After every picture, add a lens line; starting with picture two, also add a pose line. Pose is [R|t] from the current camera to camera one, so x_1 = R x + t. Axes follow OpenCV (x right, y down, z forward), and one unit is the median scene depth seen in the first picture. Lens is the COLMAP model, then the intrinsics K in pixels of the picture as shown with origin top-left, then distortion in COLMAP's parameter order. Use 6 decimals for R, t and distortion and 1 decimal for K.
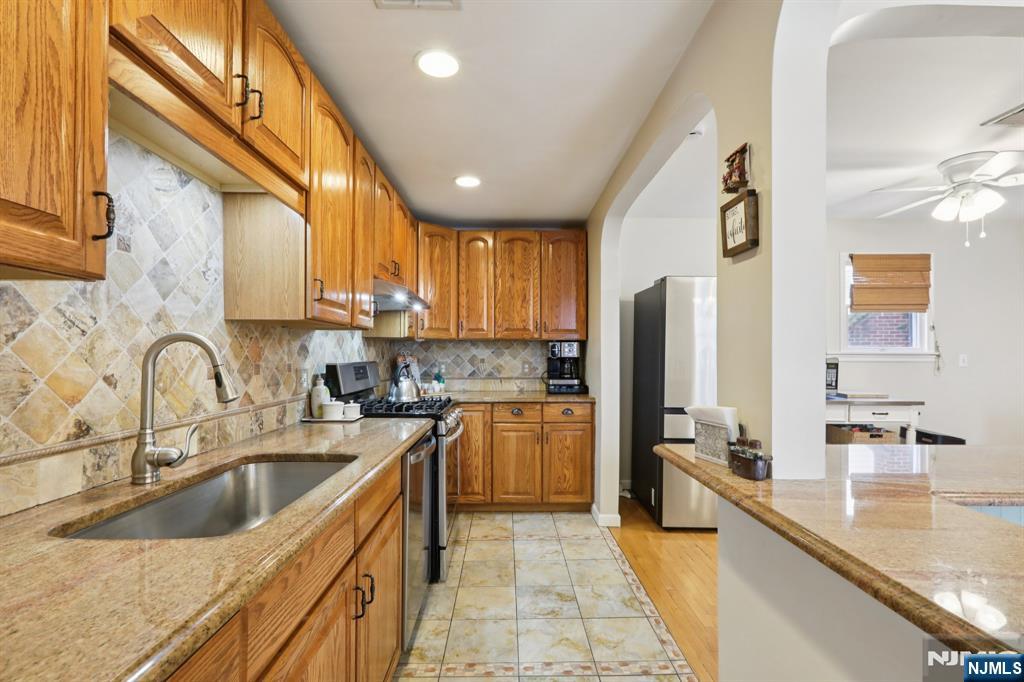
lens RADIAL K [[458.0, 0, 506.2], [0, 458.0, 352.7], [0, 0, 1]] dist [0.001299, 0.000226]
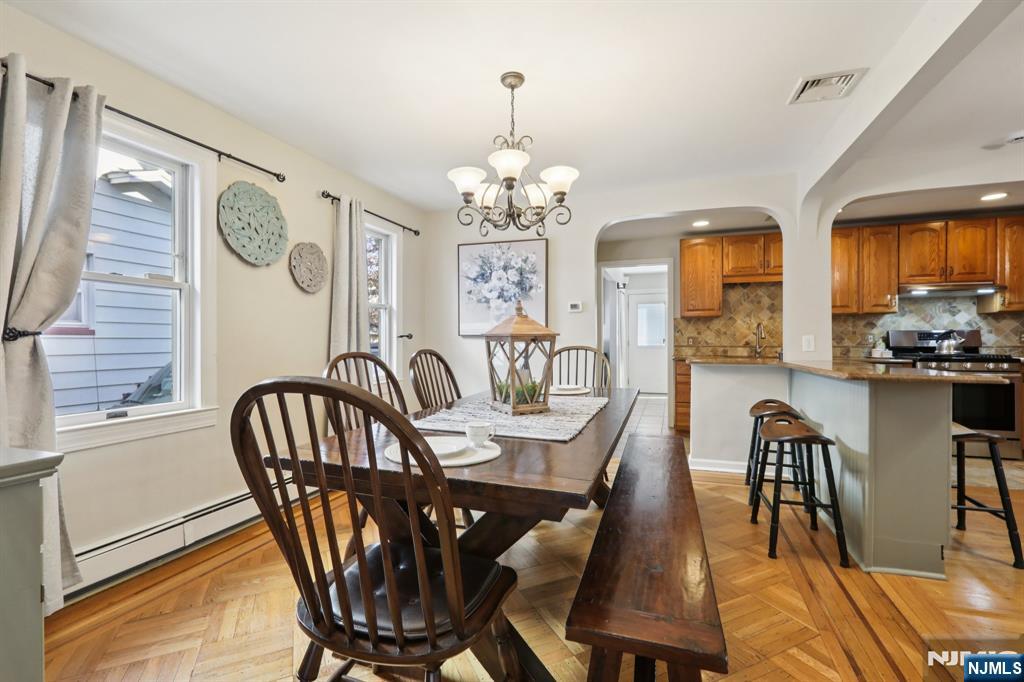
lens RADIAL K [[463.0, 0, 509.3], [0, 463.0, 344.3], [0, 0, 1]] dist [0.003205, 0.000274]
pose [[-0.336528, 0.003269, -0.941668, 1.396959], [0.004699, 0.999987, 0.001792, 0.047501], [0.941662, -0.003822, -0.336539, 0.082873]]
